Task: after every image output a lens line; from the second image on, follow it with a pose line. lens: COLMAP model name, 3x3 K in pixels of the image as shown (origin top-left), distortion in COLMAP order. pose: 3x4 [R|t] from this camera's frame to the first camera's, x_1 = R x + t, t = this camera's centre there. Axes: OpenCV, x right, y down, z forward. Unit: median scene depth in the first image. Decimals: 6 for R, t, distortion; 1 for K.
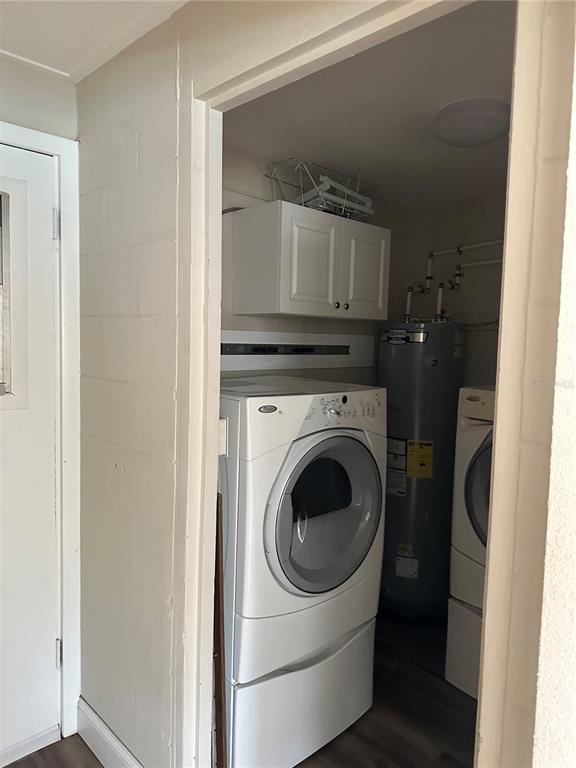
lens RADIAL K [[548.5, 0, 288.8], [0, 548.5, 380.4], [0, 0, 1]] dist [0.093279, -0.128006]
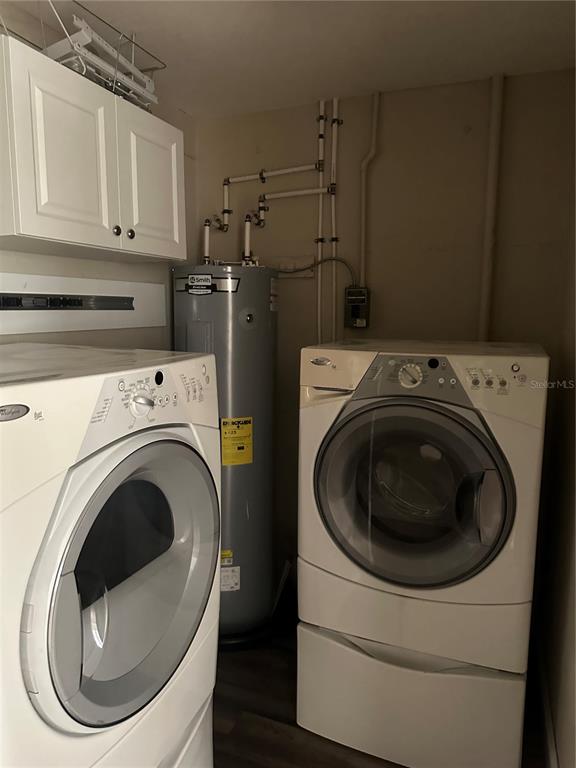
lens RADIAL K [[548.5, 0, 288.8], [0, 548.5, 380.4], [0, 0, 1]] dist [0.093279, -0.128006]
pose [[0.910272, -0.074471, 0.407257, -0.007865], [0.047616, 0.995993, 0.075700, -0.000111], [-0.411263, -0.049516, 0.910171, 0.299982]]
